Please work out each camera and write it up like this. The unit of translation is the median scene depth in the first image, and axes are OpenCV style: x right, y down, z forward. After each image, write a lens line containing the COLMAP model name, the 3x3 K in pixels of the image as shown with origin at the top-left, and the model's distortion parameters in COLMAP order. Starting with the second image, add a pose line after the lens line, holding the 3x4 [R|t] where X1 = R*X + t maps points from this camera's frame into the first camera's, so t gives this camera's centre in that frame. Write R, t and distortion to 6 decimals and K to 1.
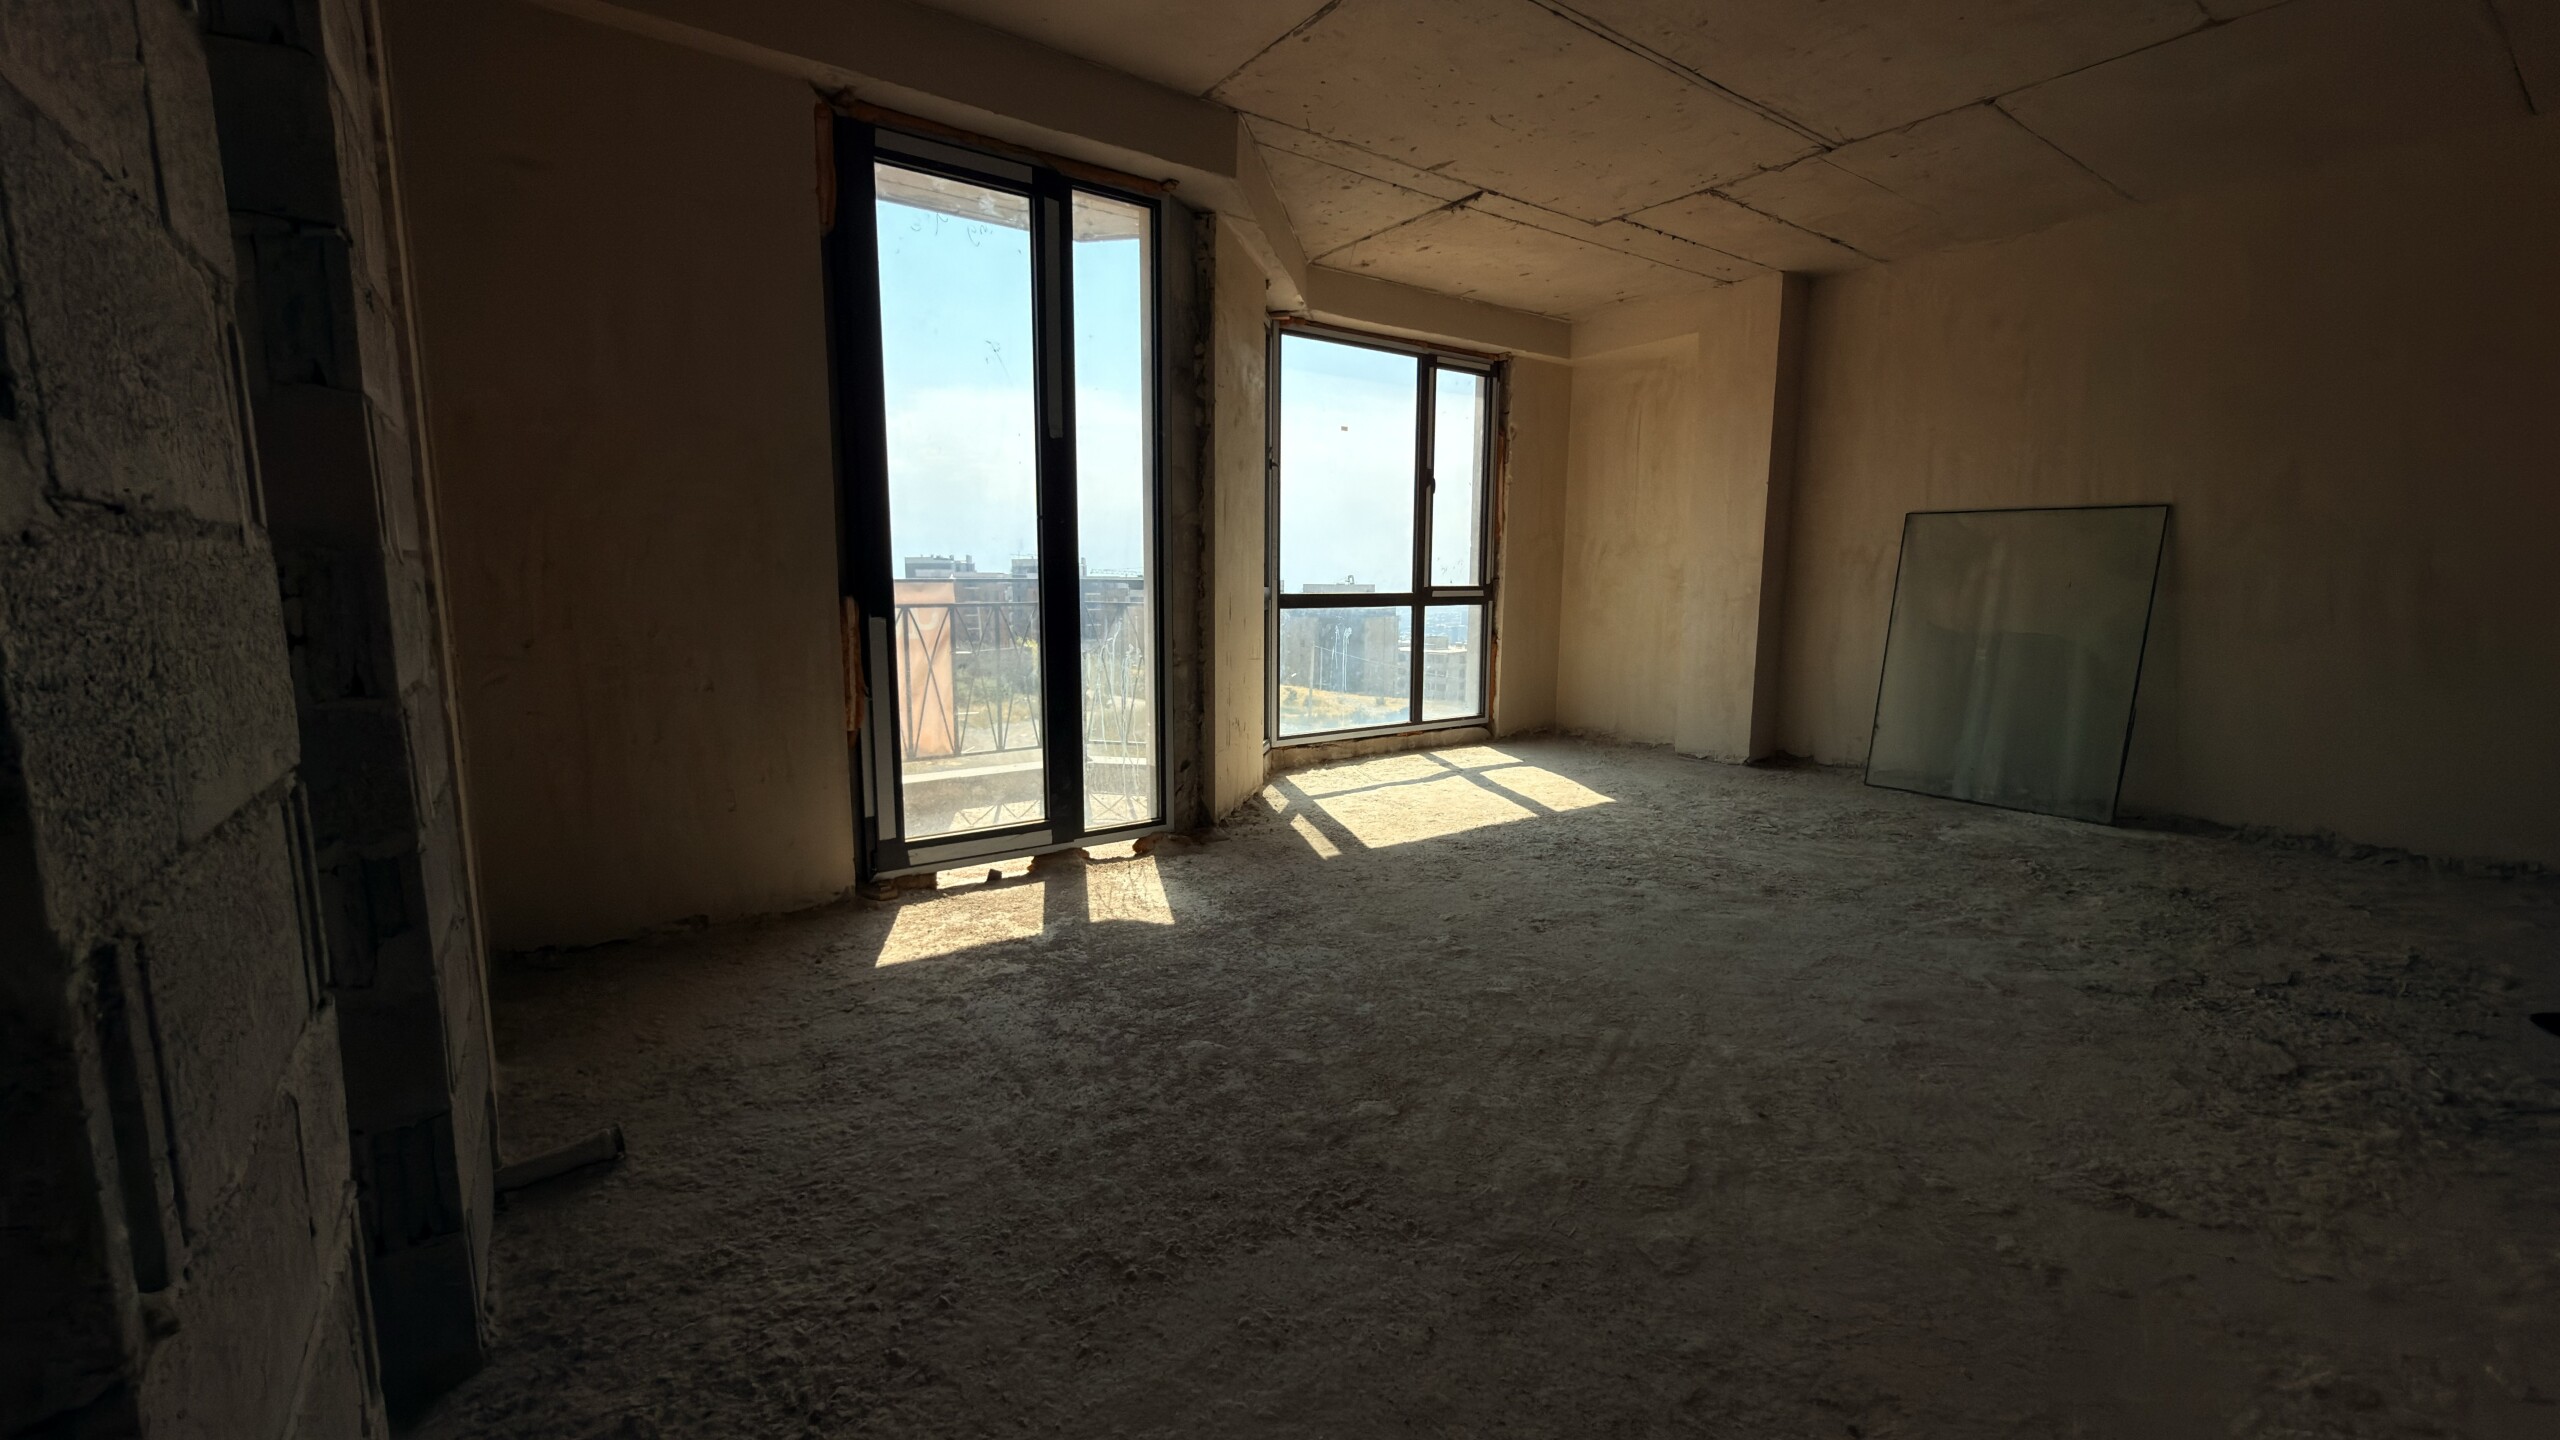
lens RADIAL K [[1027.3, 0, 1284.5], [0, 1027.3, 725.5], [0, 0, 1]] dist [0.000173, 0.000012]
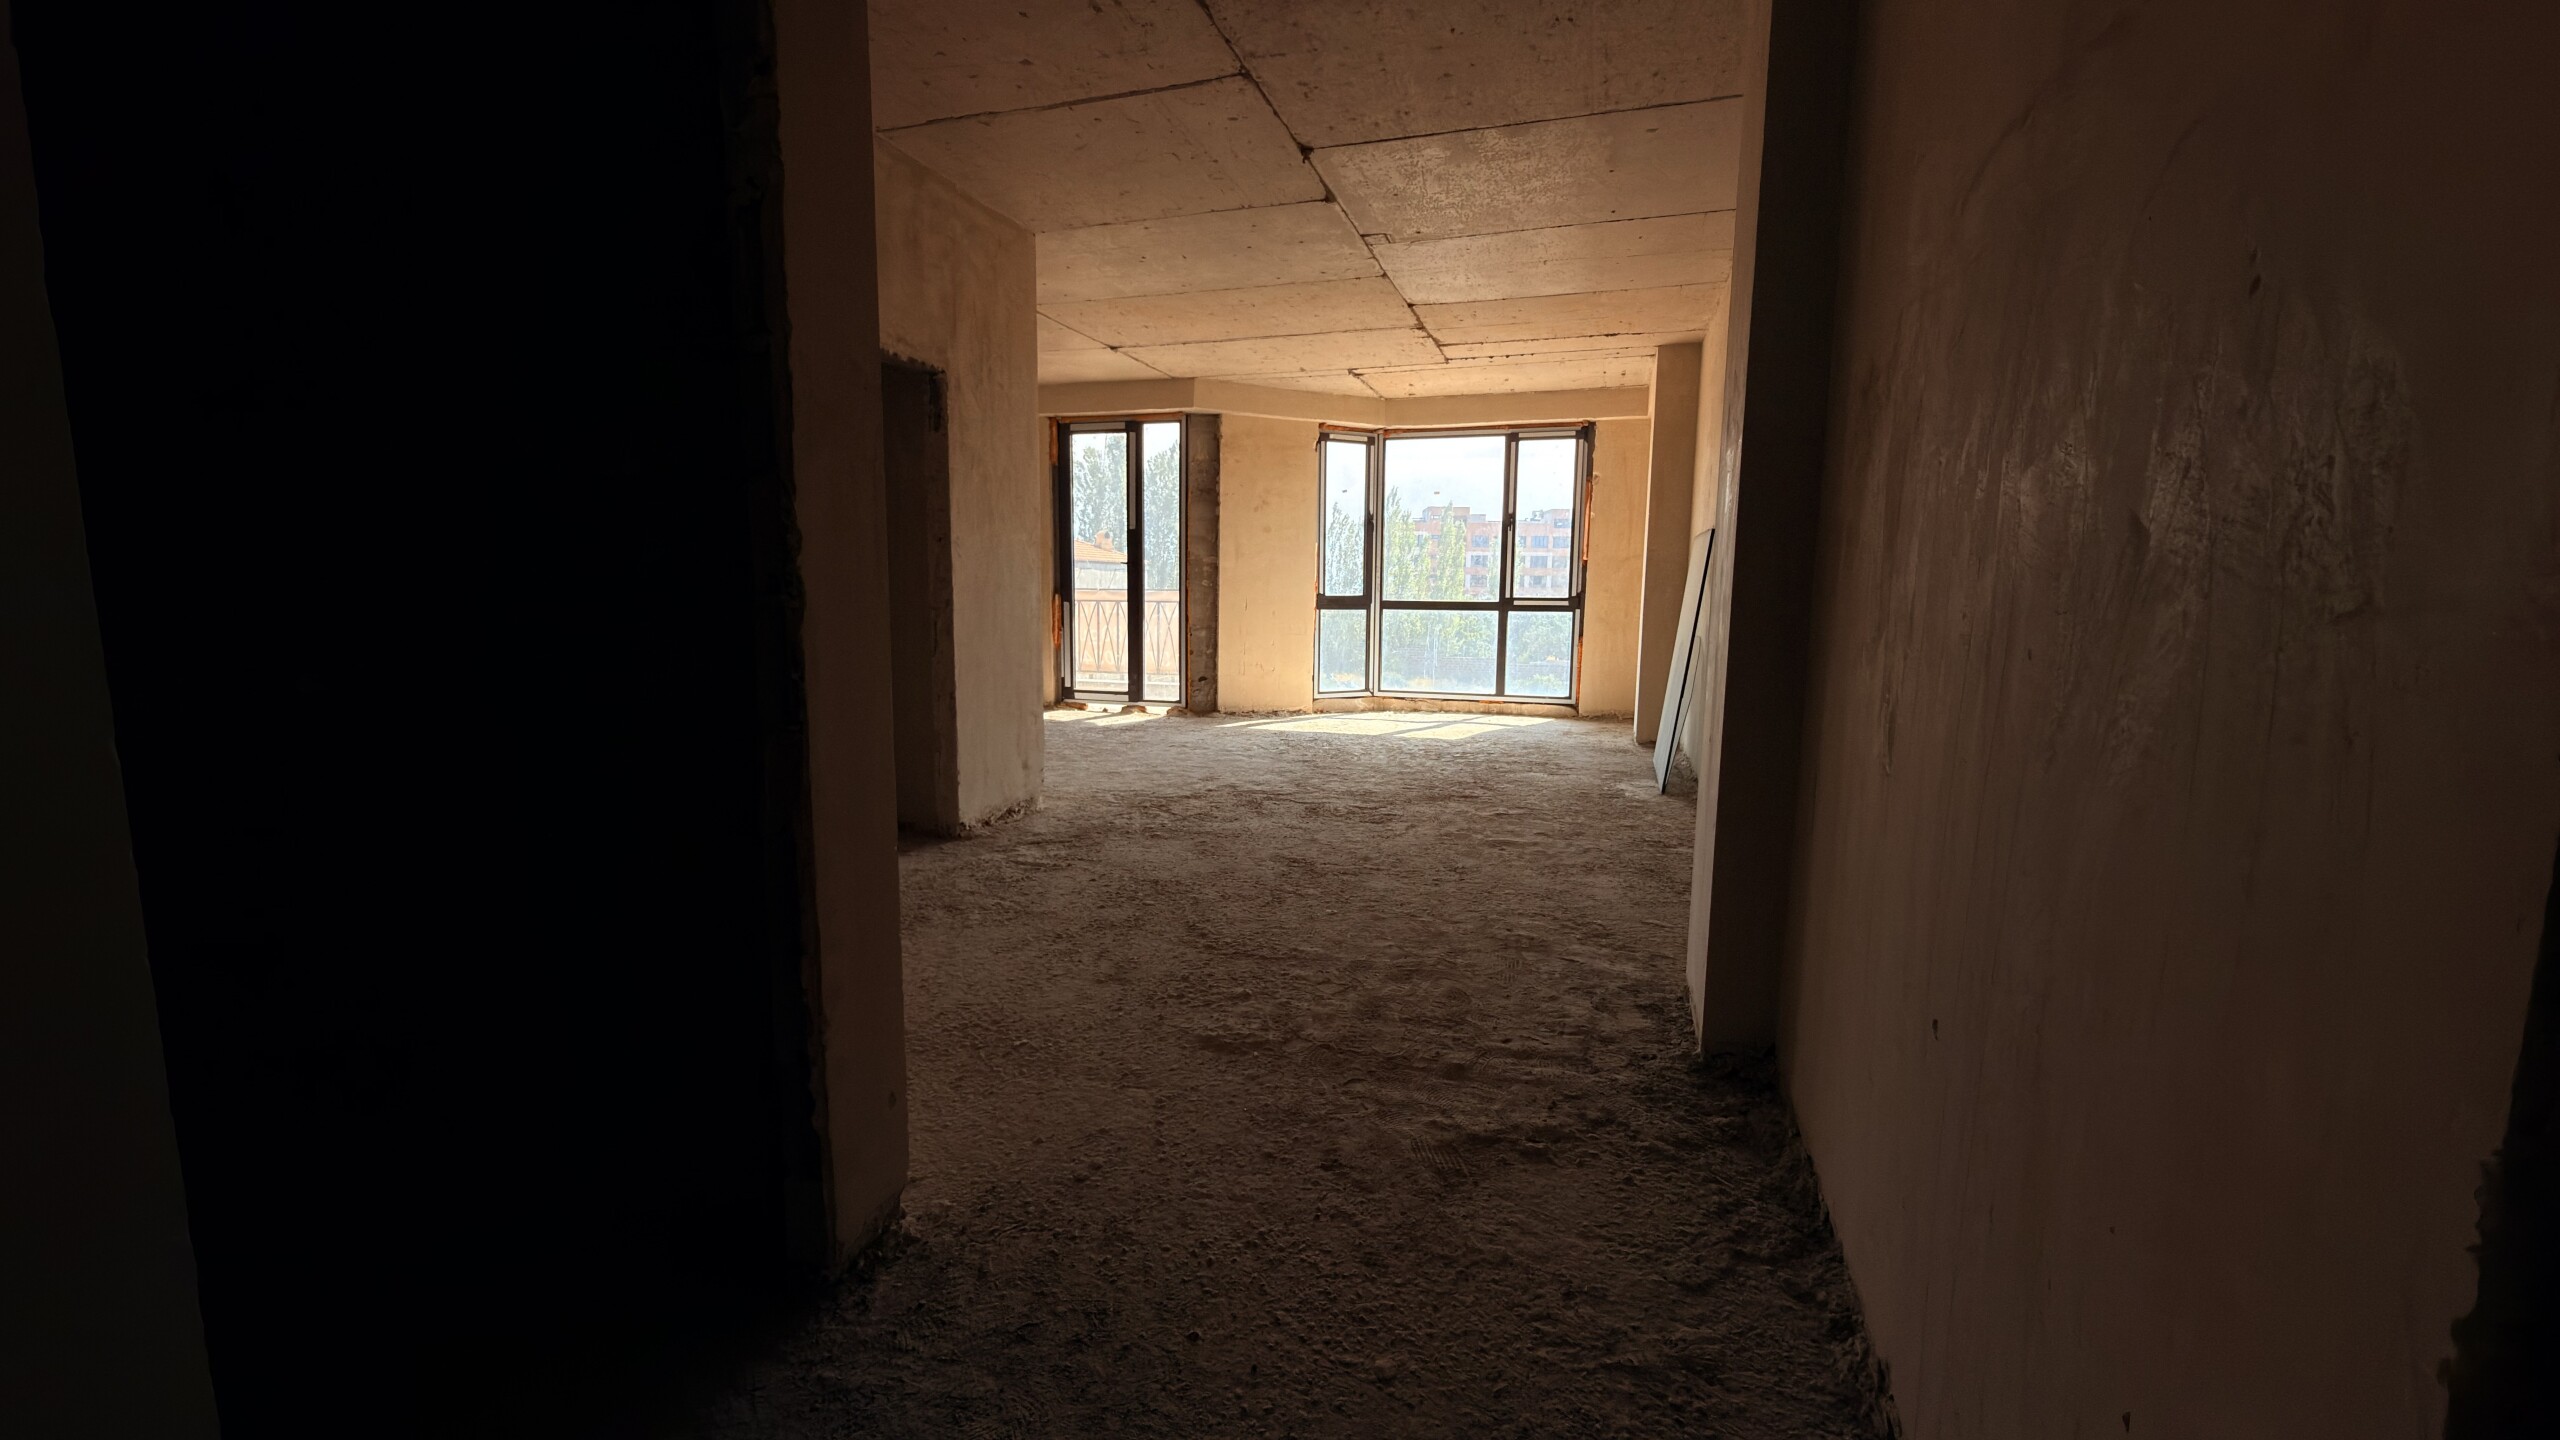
lens RADIAL K [[1027.3, 0, 1284.5], [0, 1027.3, 725.5], [0, 0, 1]] dist [0.000173, 0.000012]
pose [[0.588655, 0.109150, -0.800982, 2.020668], [-0.123650, 0.991340, 0.044218, 0.024100], [0.798872, 0.073012, 0.597054, -0.113629]]
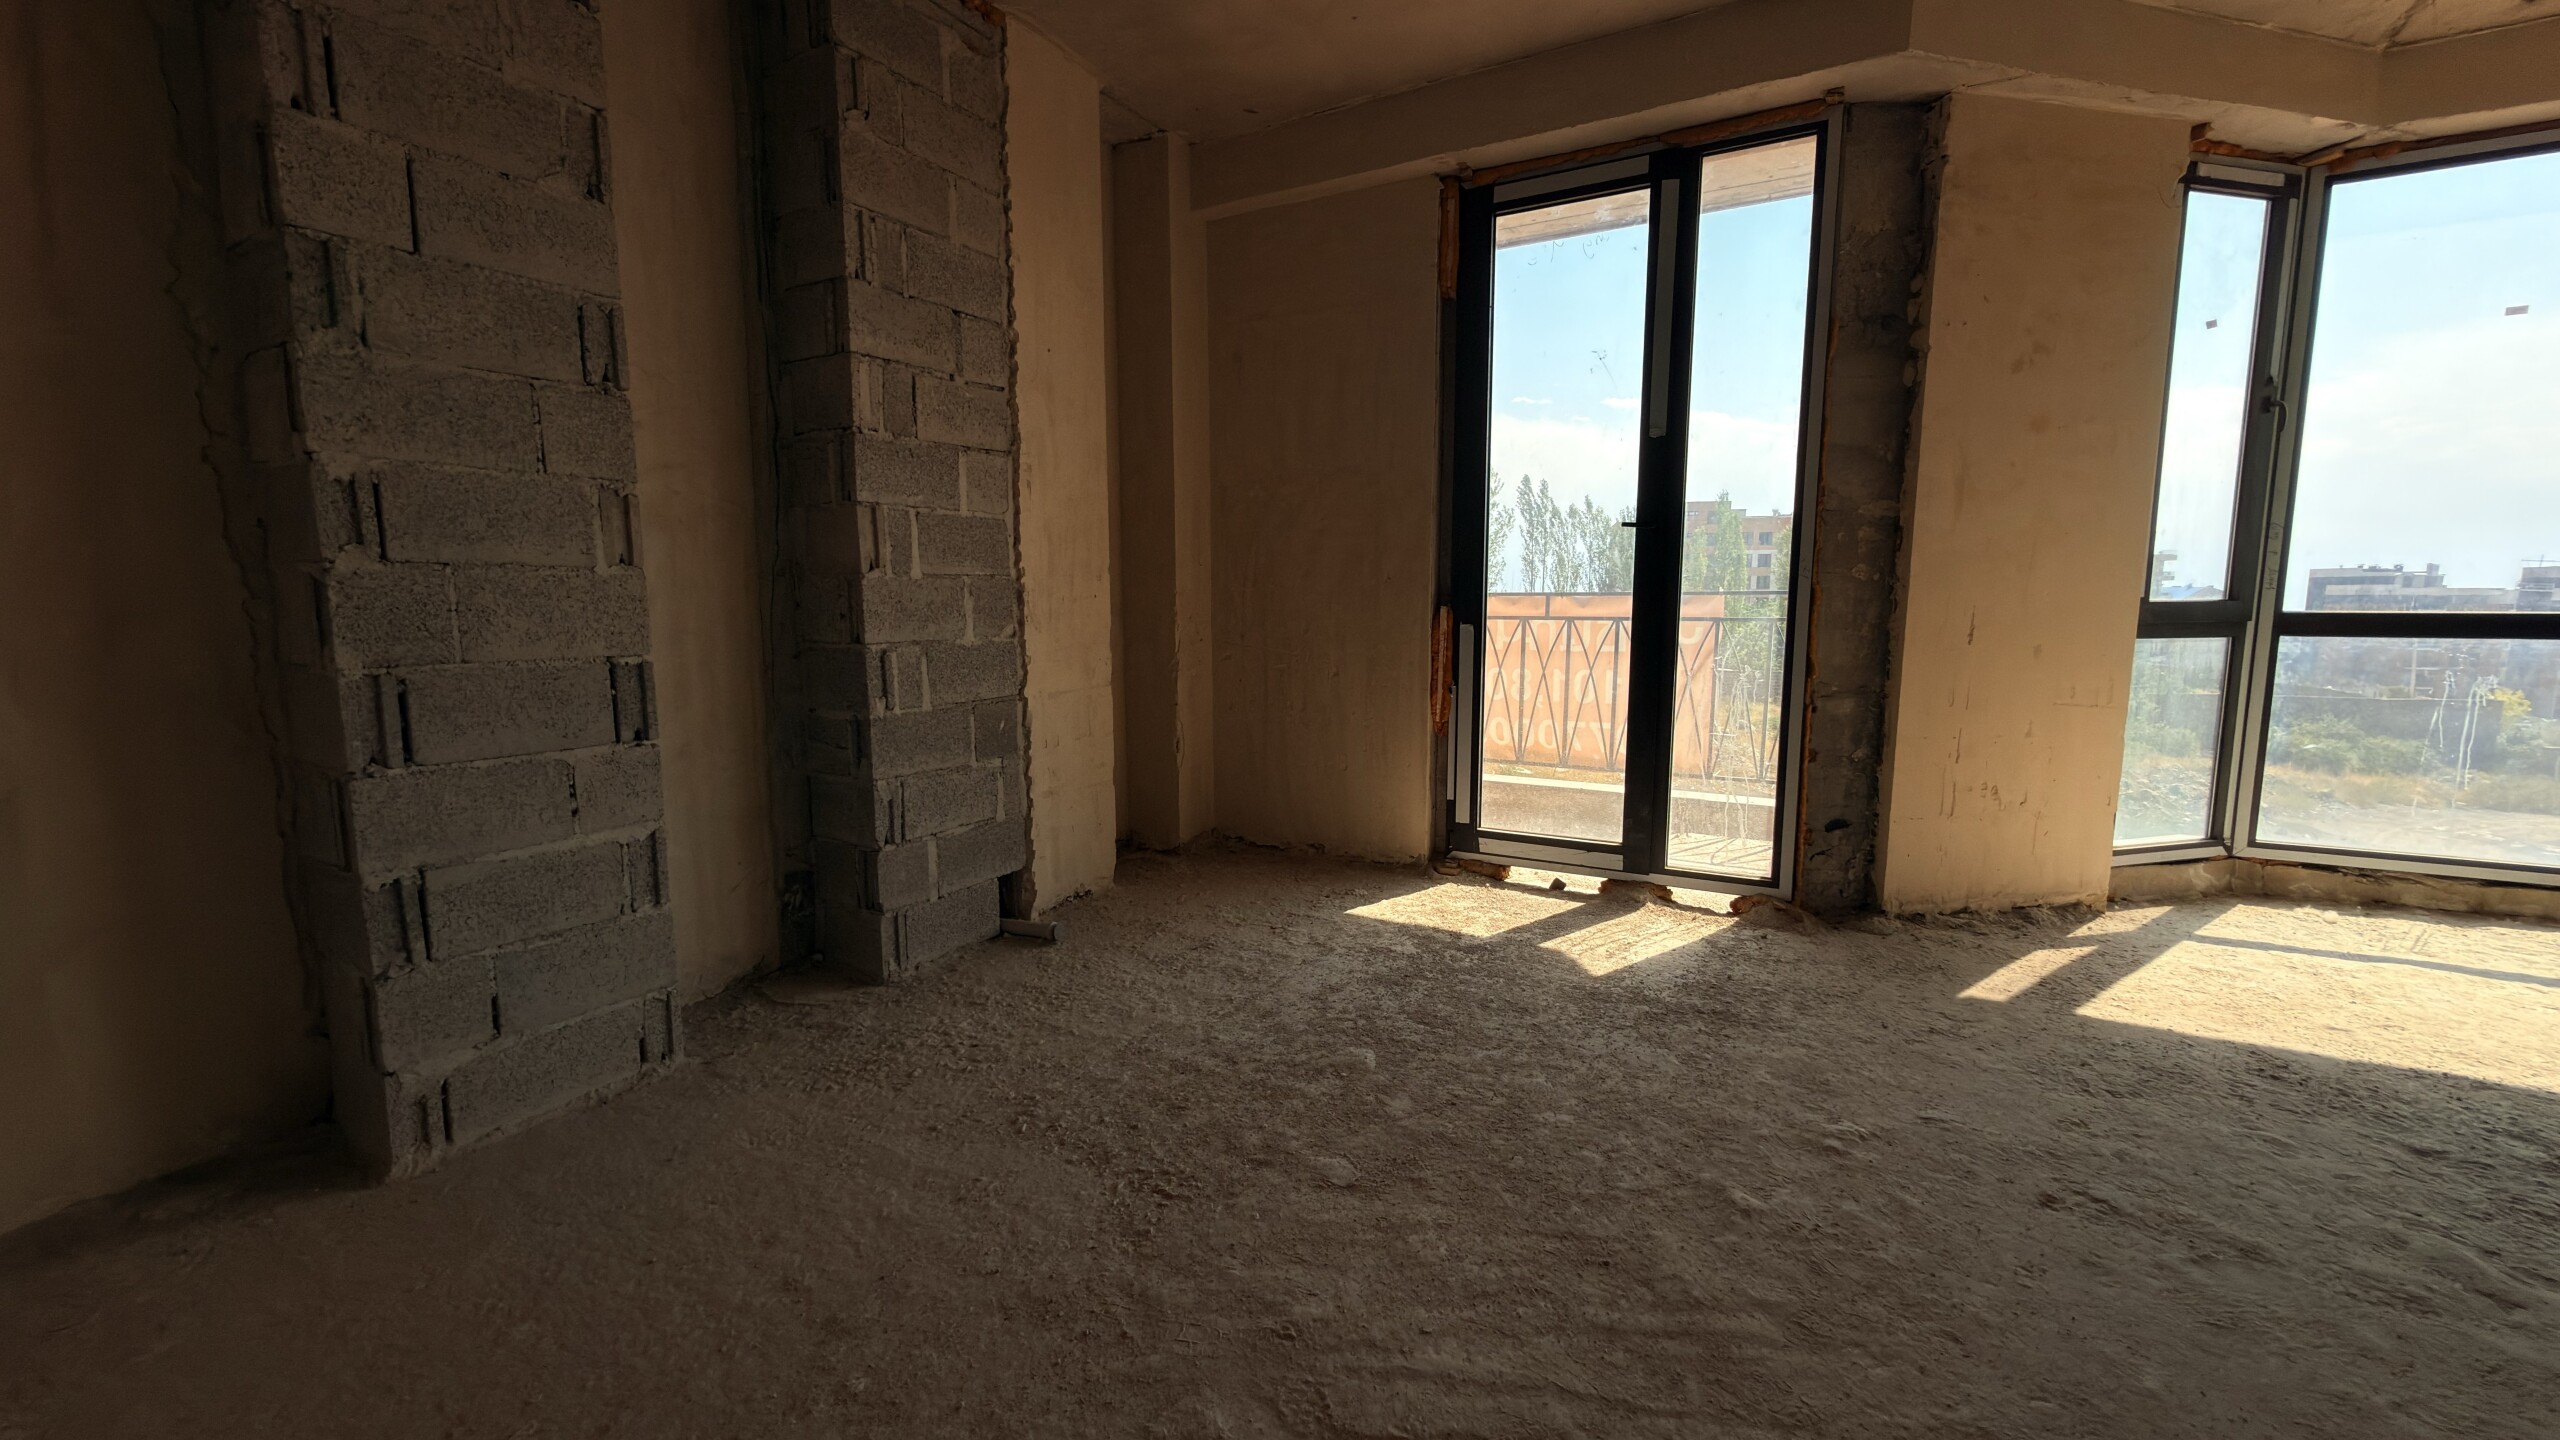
lens RADIAL K [[1027.3, 0, 1284.5], [0, 1027.3, 725.5], [0, 0, 1]] dist [0.000173, 0.000012]
pose [[0.405677, 0.109586, -0.907423, 0.530271], [-0.126870, 0.989927, 0.062831, -0.039386], [0.905168, 0.089636, 0.415494, 0.346278]]
